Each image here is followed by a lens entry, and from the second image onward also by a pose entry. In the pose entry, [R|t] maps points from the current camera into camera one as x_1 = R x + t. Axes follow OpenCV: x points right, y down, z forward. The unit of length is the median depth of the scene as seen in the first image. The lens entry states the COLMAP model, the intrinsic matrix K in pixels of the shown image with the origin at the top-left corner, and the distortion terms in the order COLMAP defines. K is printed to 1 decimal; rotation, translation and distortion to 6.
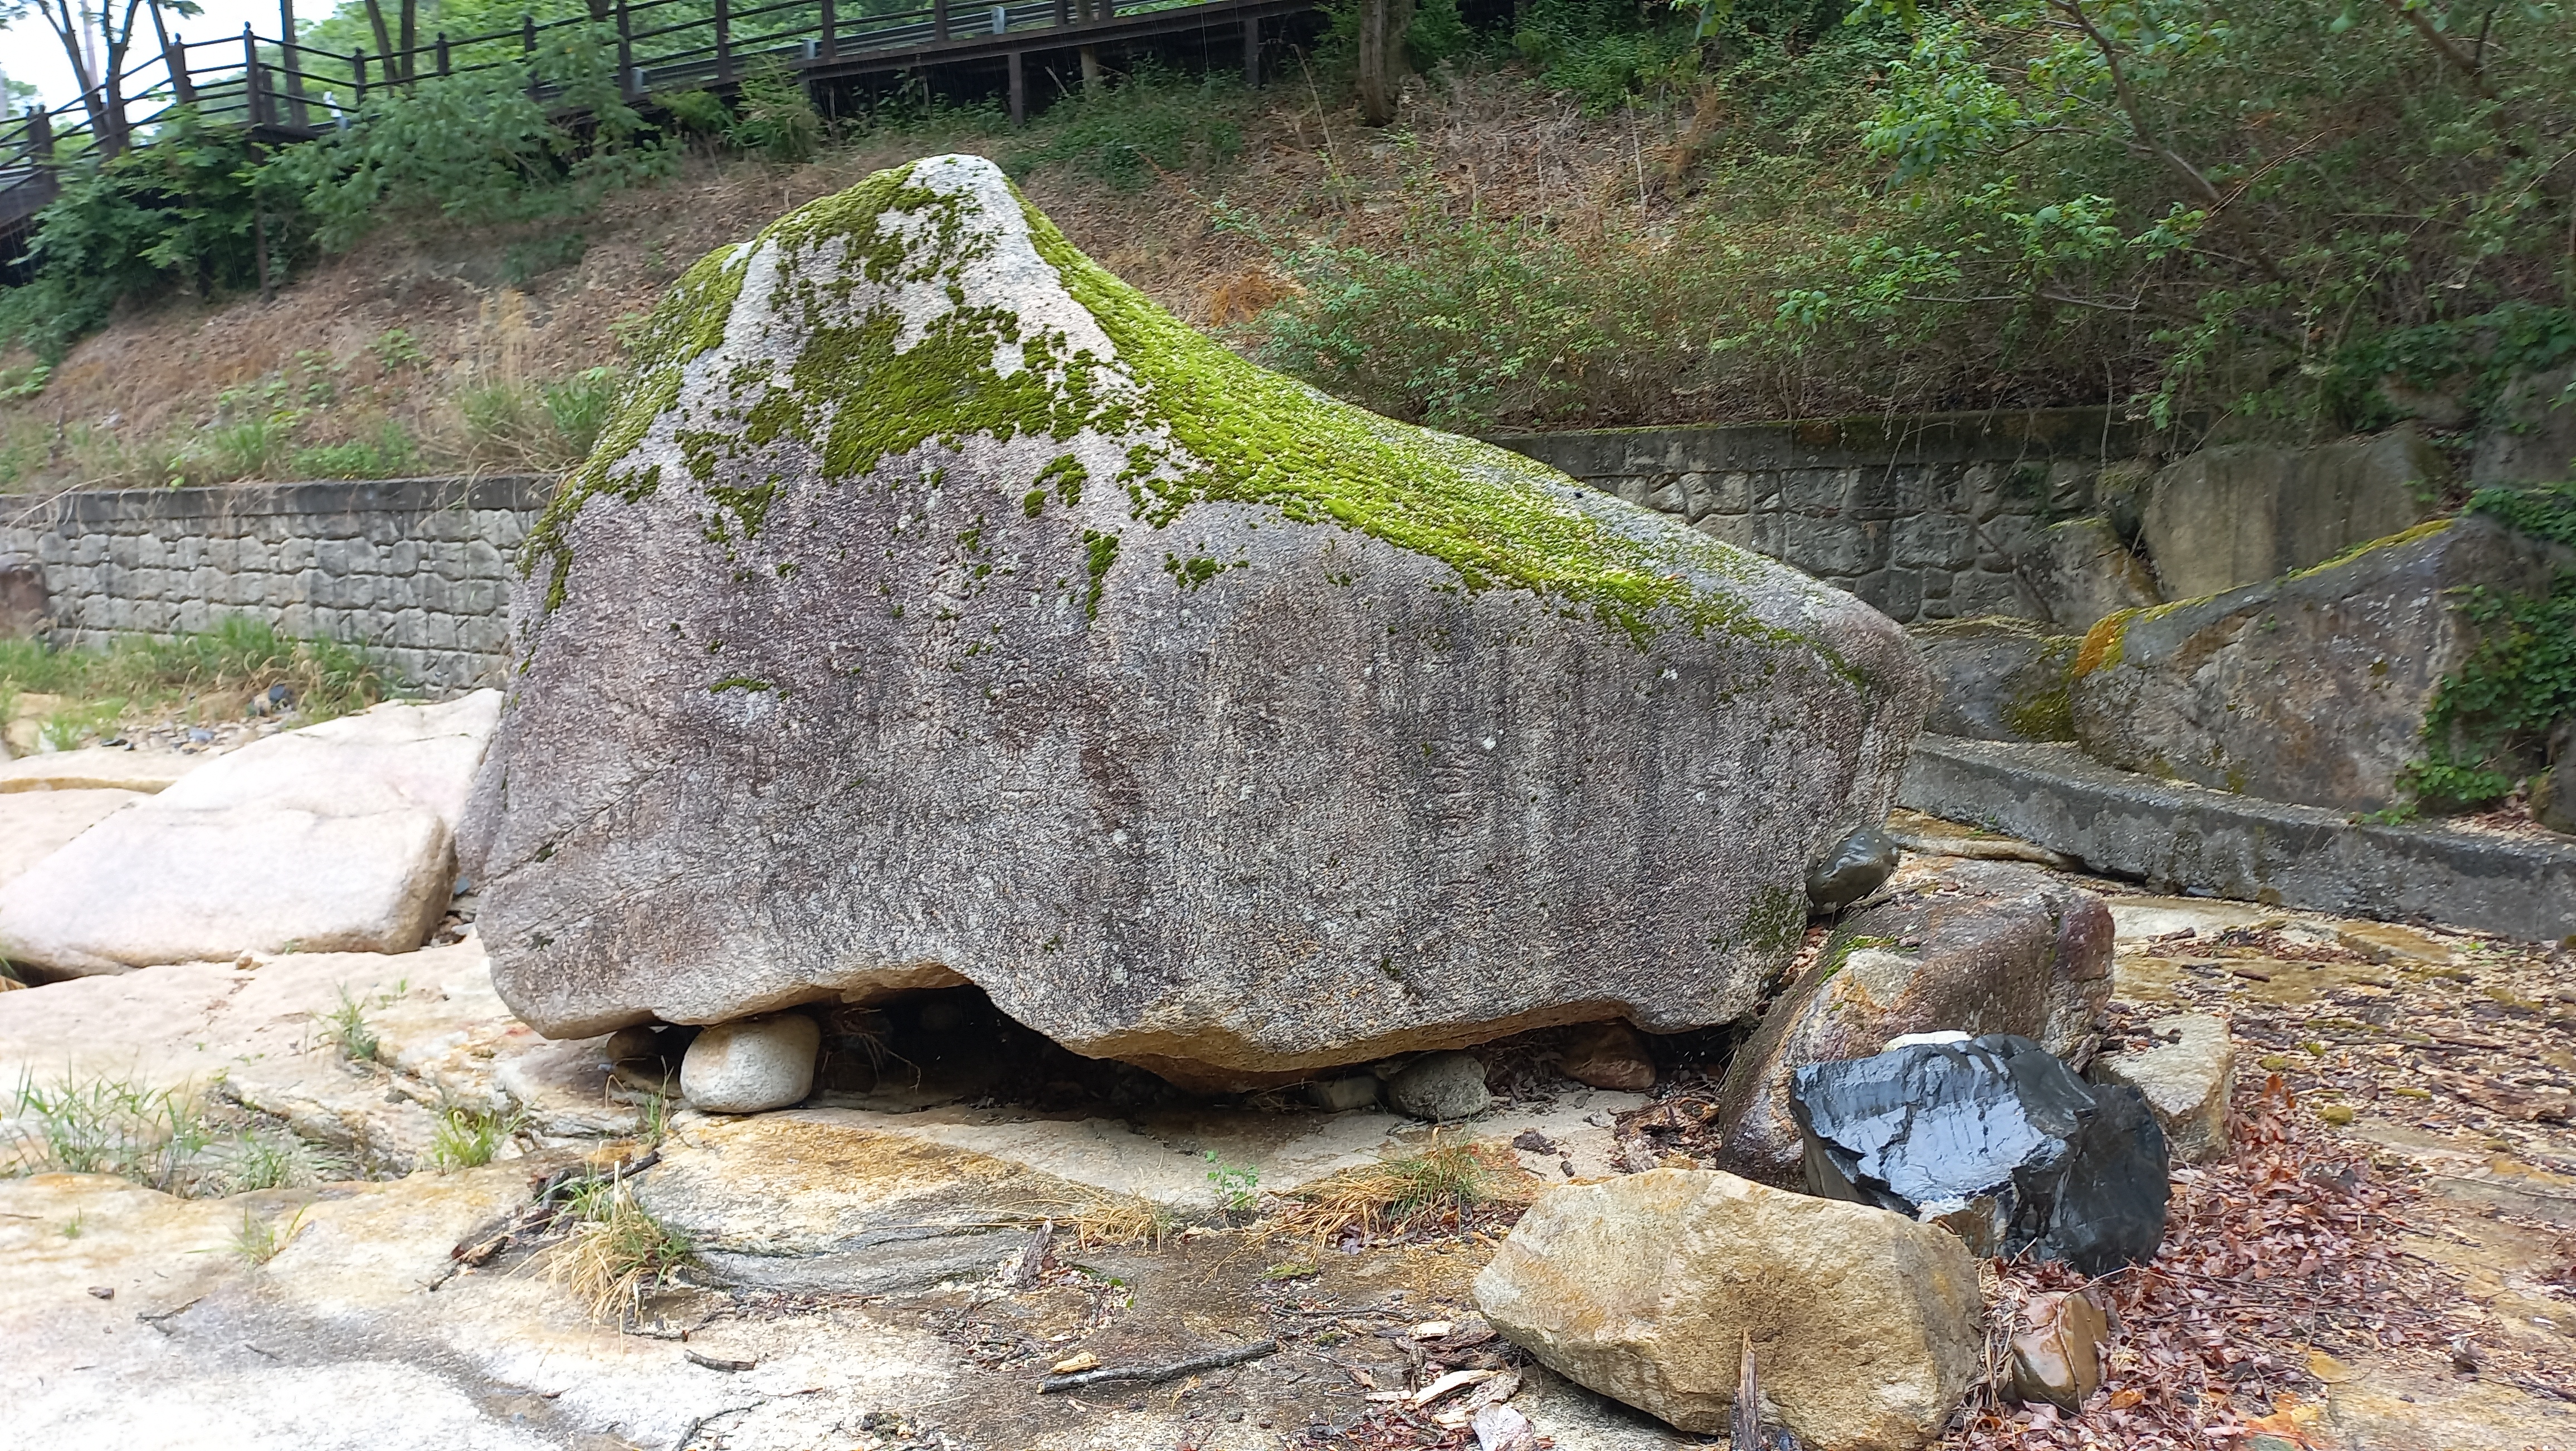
lens RADIAL K [[1847.0, 0, 1292.9], [0, 1847.0, 720.3], [0, 0, 1]] dist [0.057610, -0.031482]
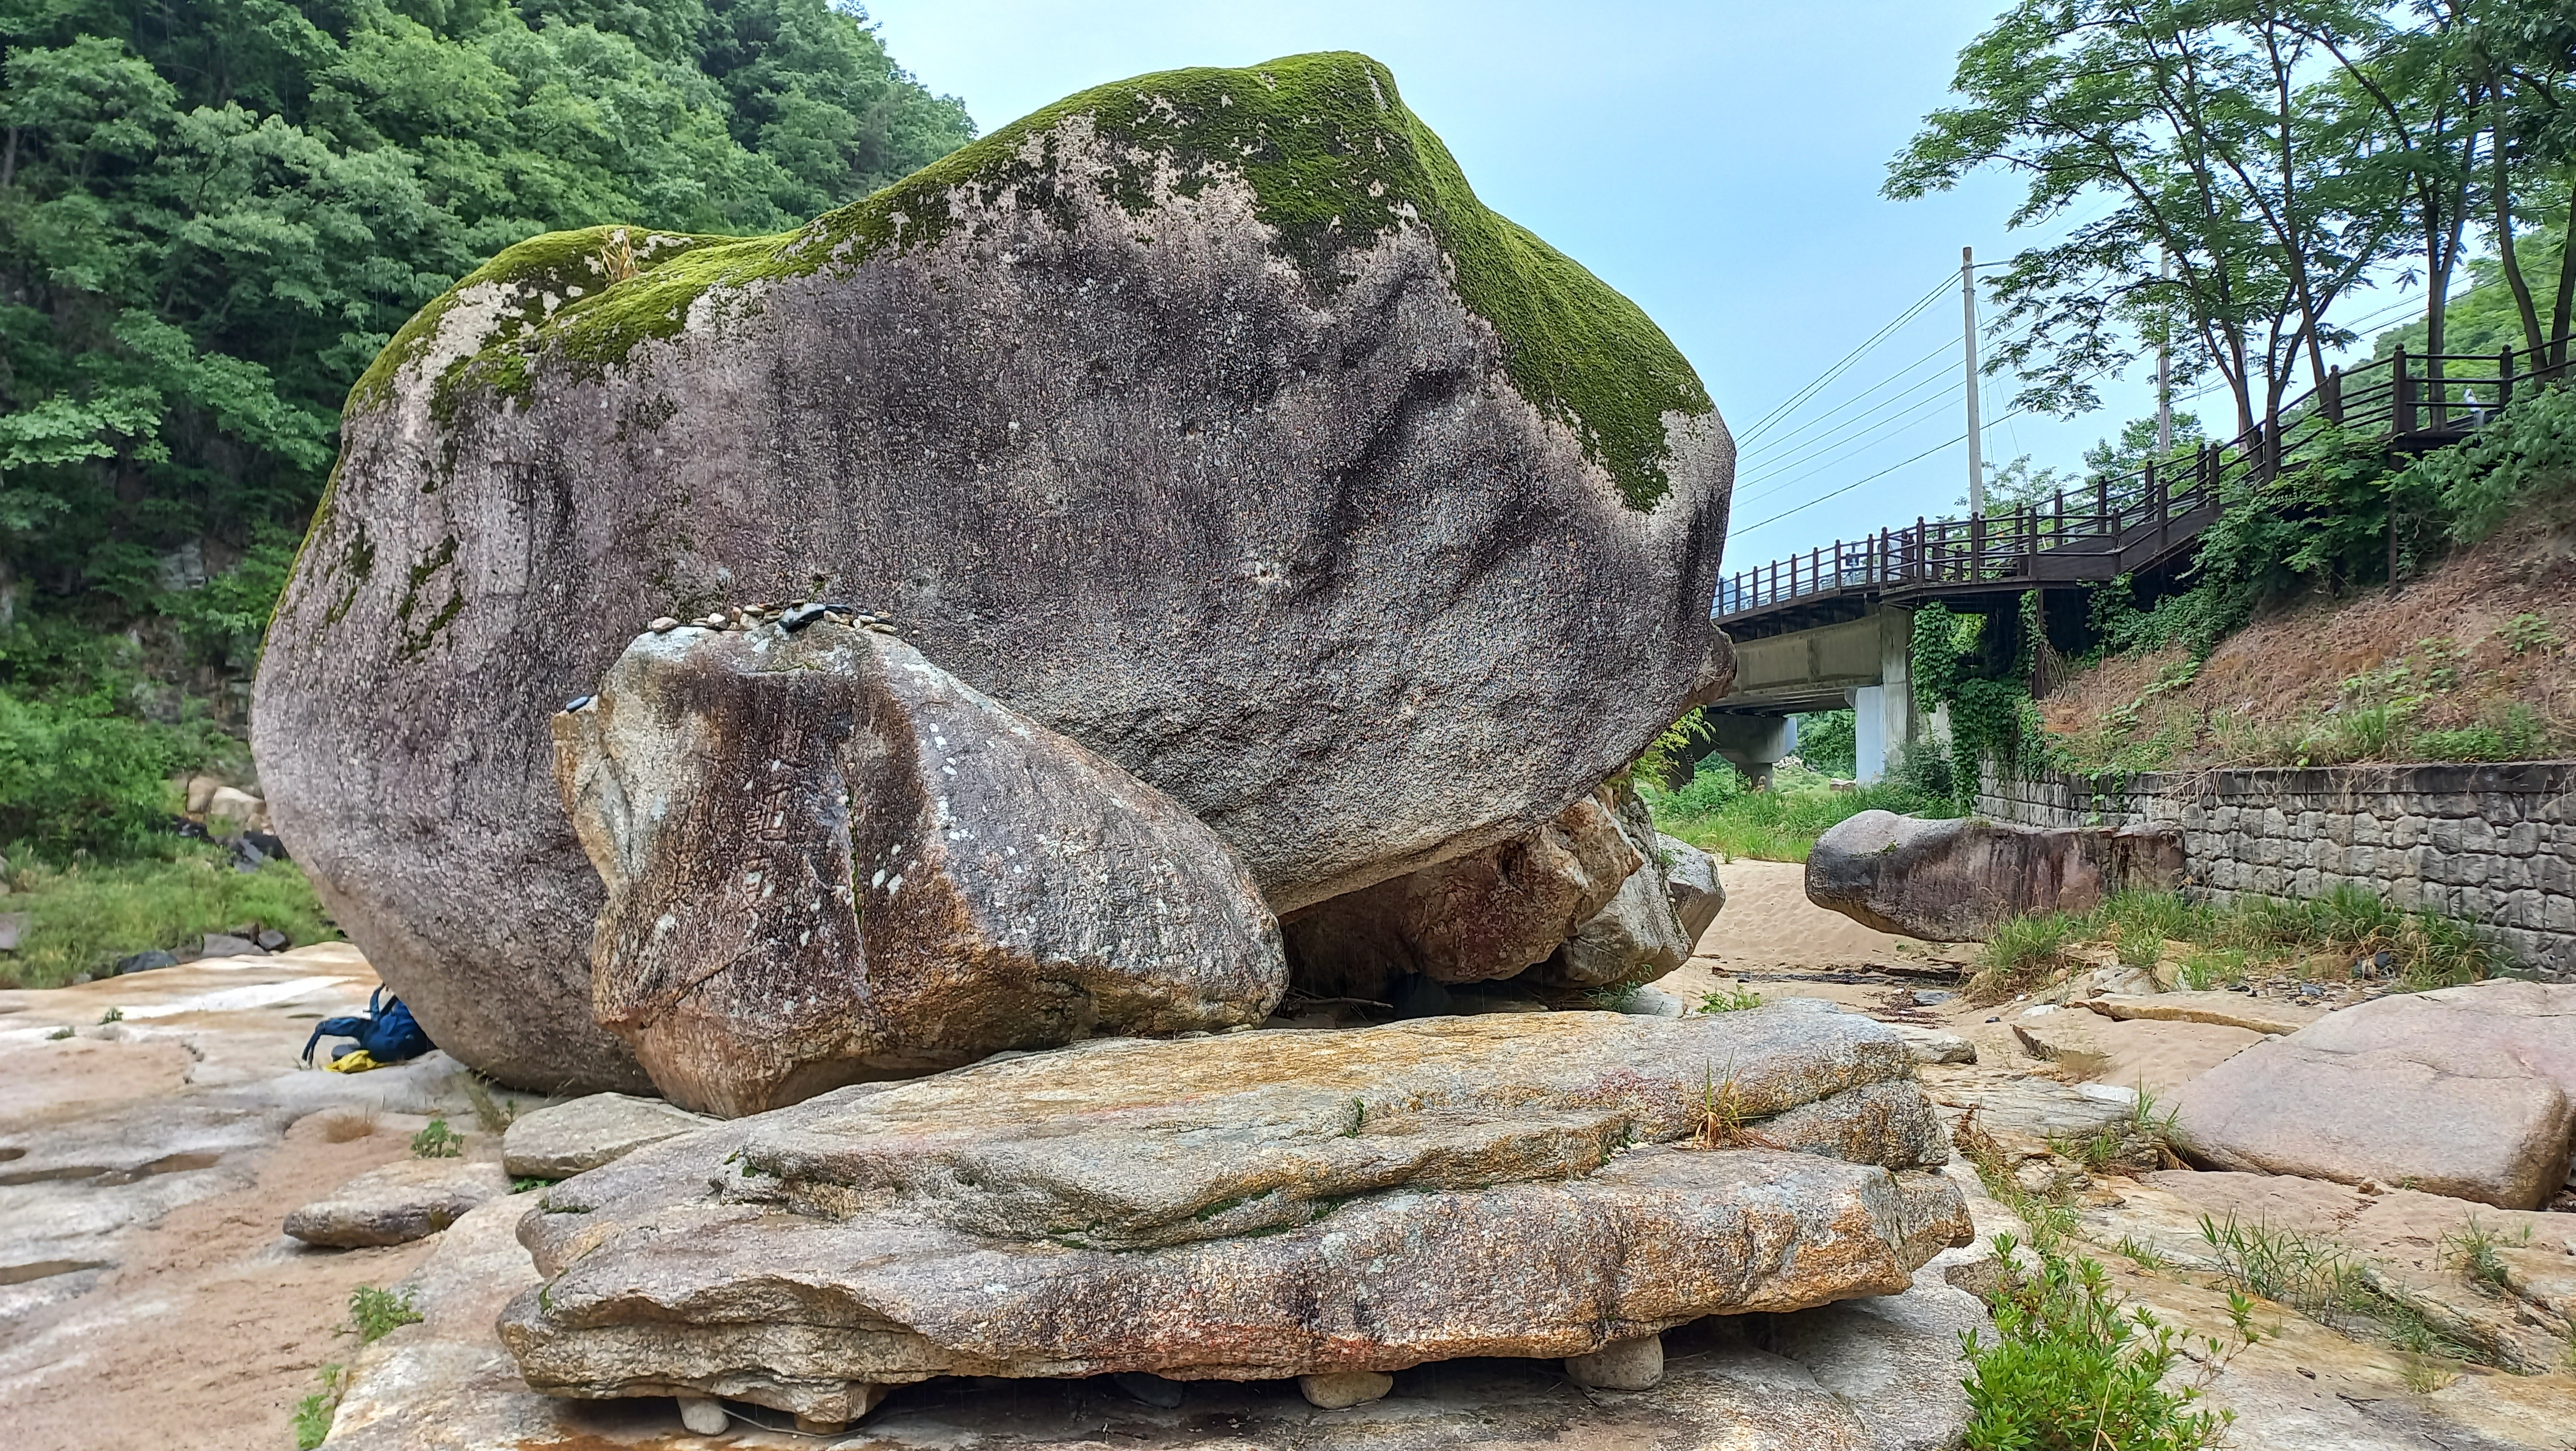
lens RADIAL K [[1847.0, 0, 1291.5], [0, 1847.0, 736.9], [0, 0, 1]] dist [0.057610, -0.031482]
pose [[0.530449, 0.000551, -0.847717, 0.032819], [-0.113946, 0.990971, -0.070656, 0.005797], [0.840024, 0.134073, 0.525723, -0.096544]]
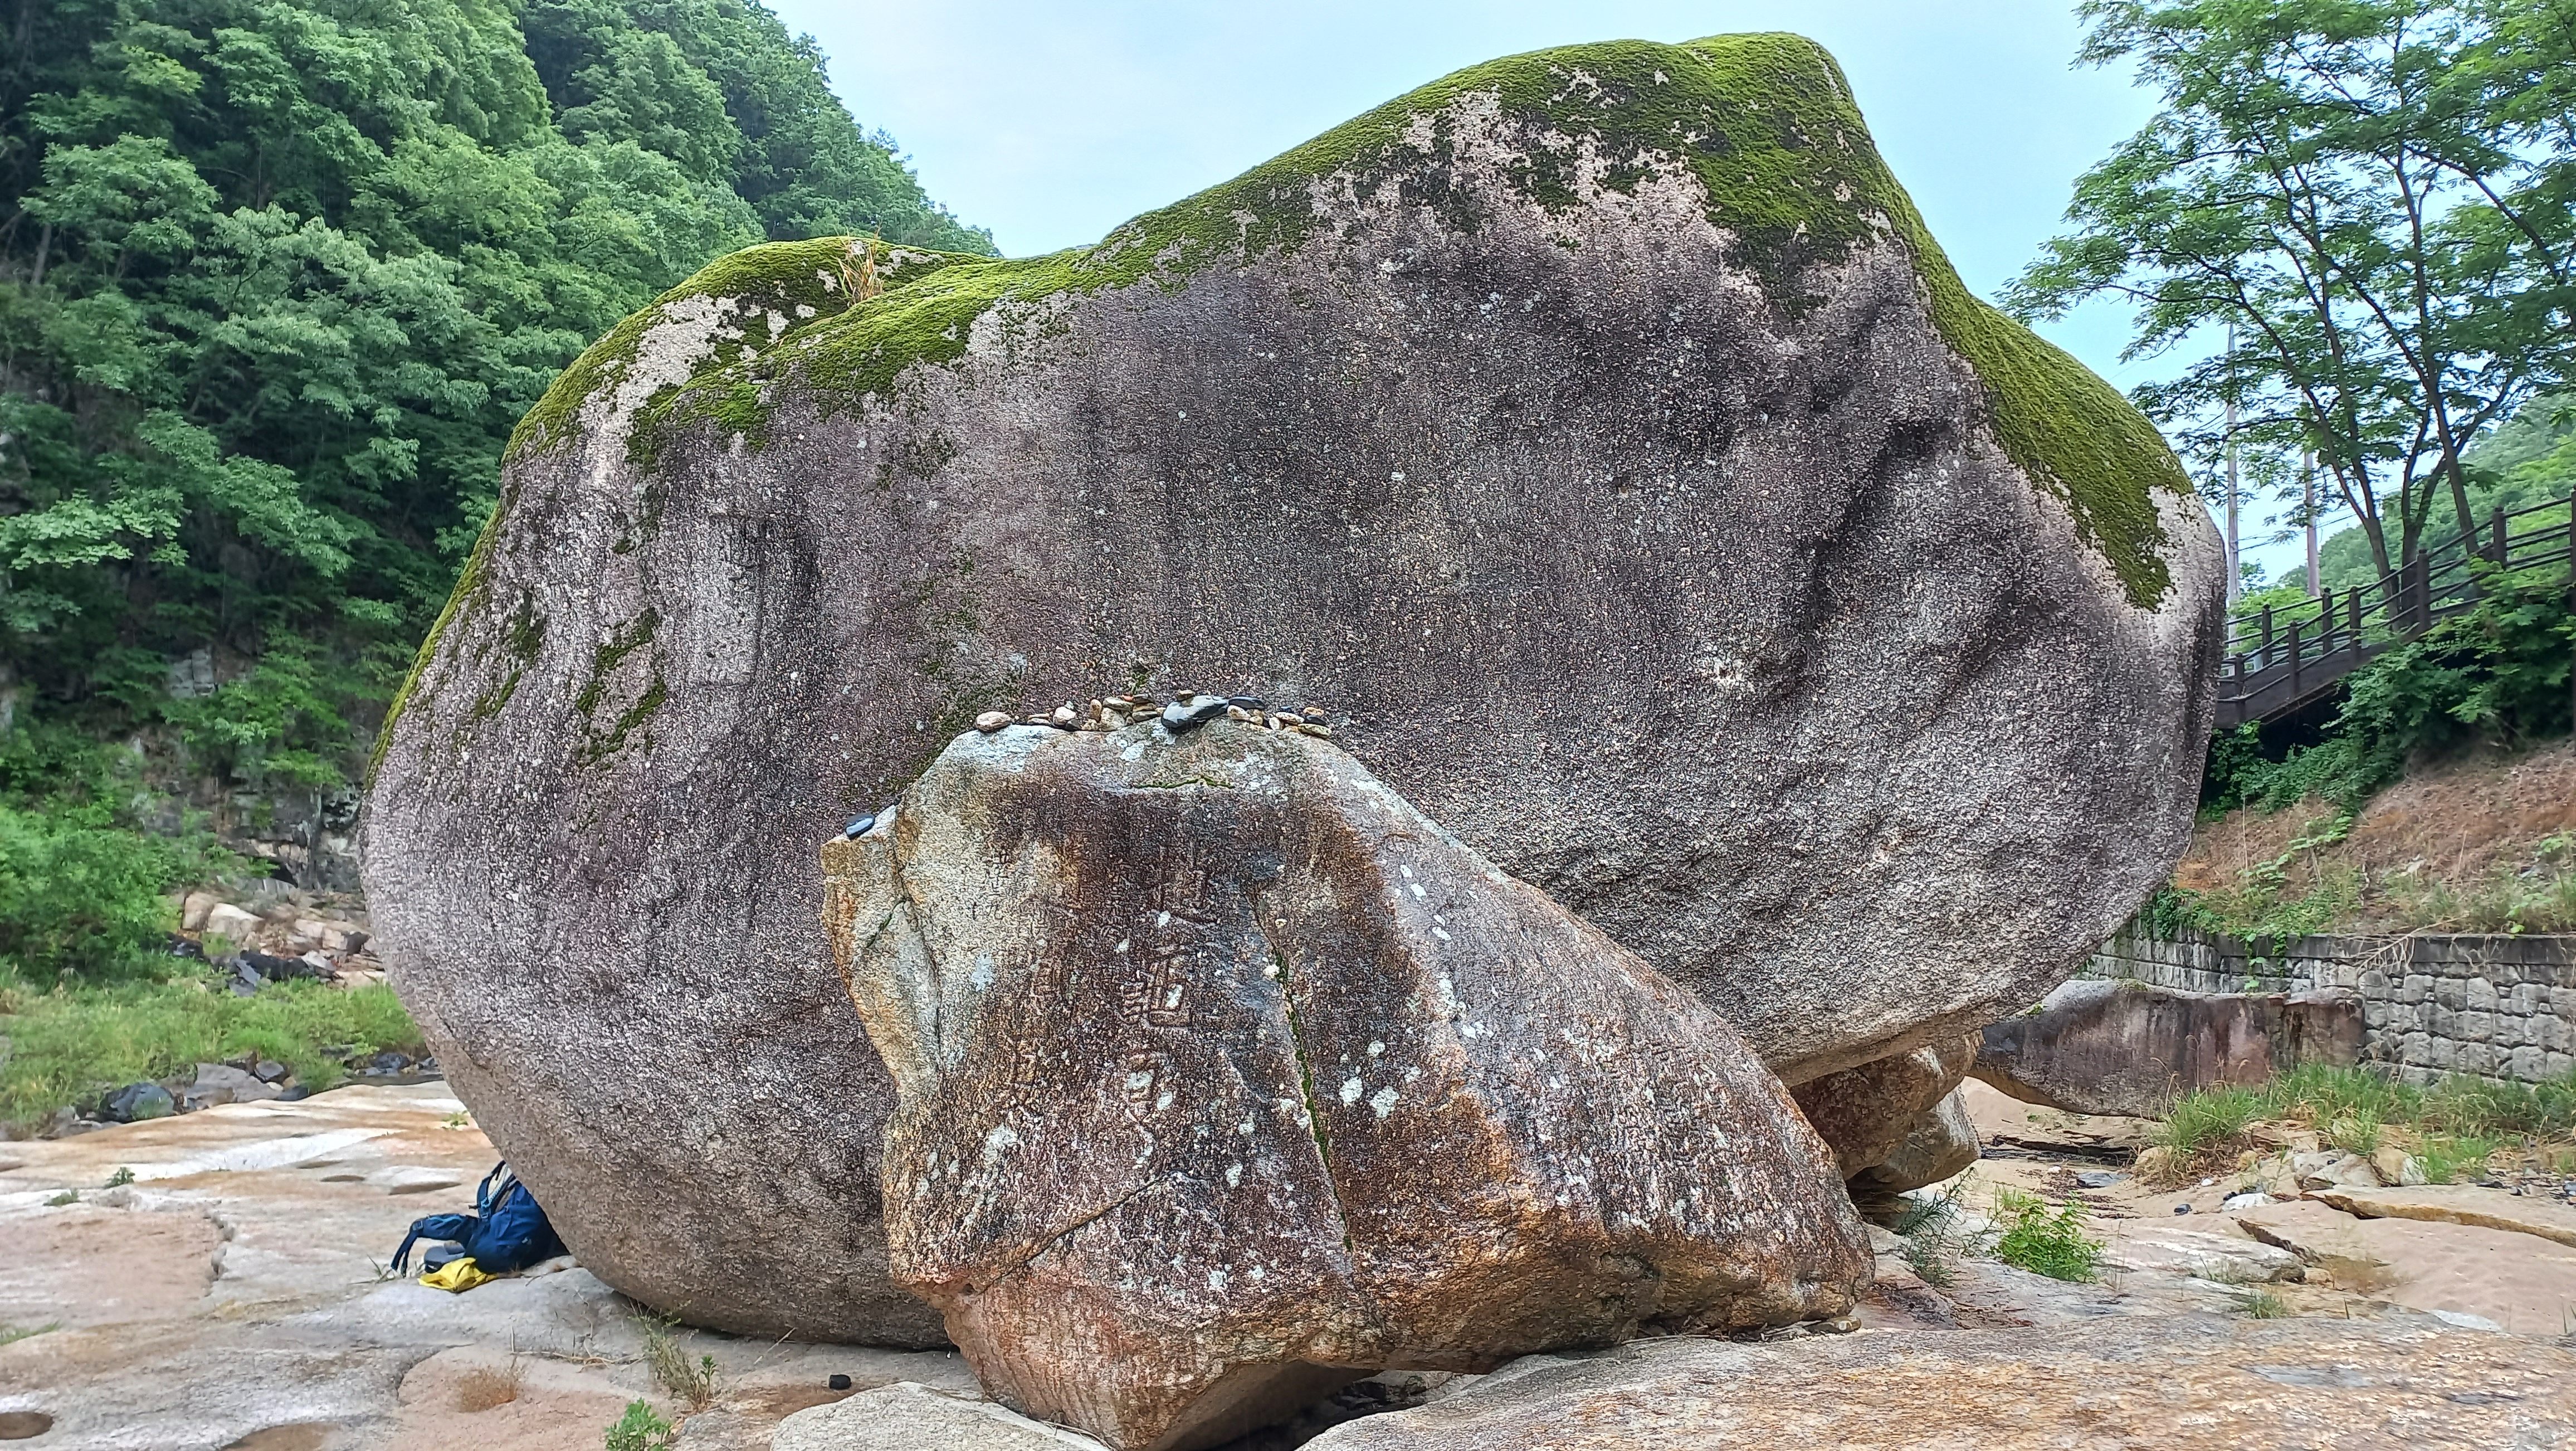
lens RADIAL K [[1847.0, 0, 1286.5], [0, 1847.0, 742.8], [0, 0, 1]] dist [0.057610, -0.031482]
pose [[0.534257, -0.046410, -0.844047, -0.081292], [-0.134512, 0.981102, -0.139088, 0.006495], [0.834551, 0.187843, 0.517918, -0.111026]]
